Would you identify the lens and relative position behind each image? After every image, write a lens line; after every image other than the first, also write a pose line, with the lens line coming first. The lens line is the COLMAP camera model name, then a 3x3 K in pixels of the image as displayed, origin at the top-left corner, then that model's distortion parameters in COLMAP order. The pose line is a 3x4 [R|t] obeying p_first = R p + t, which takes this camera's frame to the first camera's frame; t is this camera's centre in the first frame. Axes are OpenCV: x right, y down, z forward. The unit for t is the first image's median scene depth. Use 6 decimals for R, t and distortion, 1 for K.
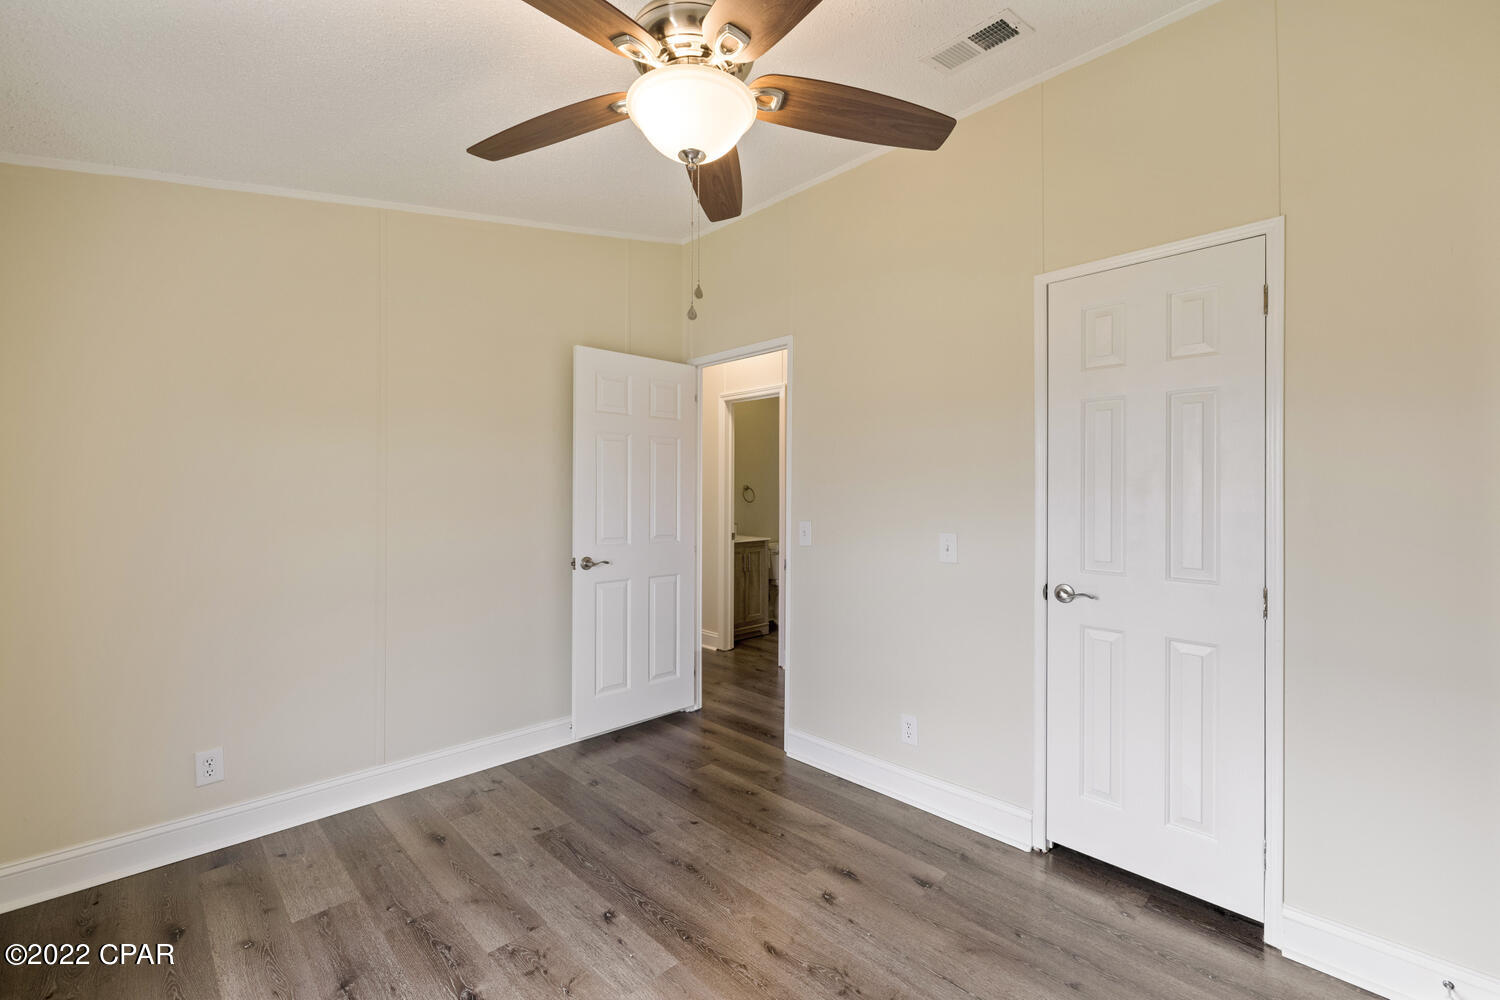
lens RADIAL K [[637.9, 0, 747.5], [0, 637.9, 490.0], [0, 0, 1]] dist [-0.000273, -0.000064]
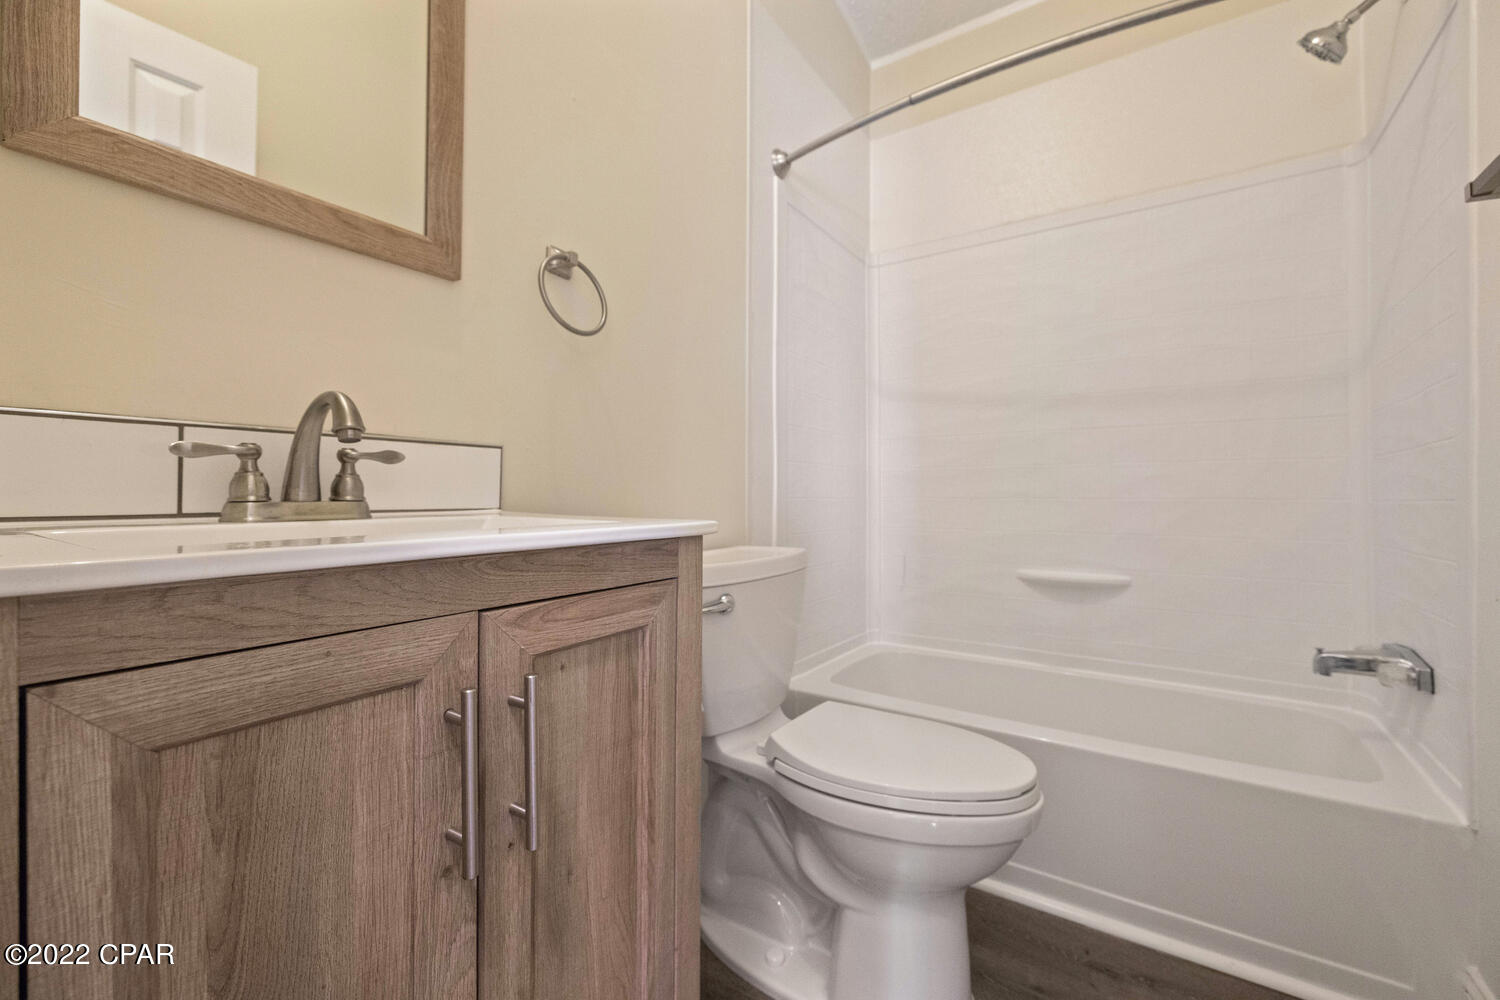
lens RADIAL K [[637.9, 0, 747.5], [0, 637.9, 490.0], [0, 0, 1]] dist [-0.000273, -0.000064]
pose [[0.980018, -0.003202, 0.198882, 0.023571], [0.002660, 0.999992, 0.002991, 0.105345], [-0.198890, -0.002403, 0.980019, 1.309392]]
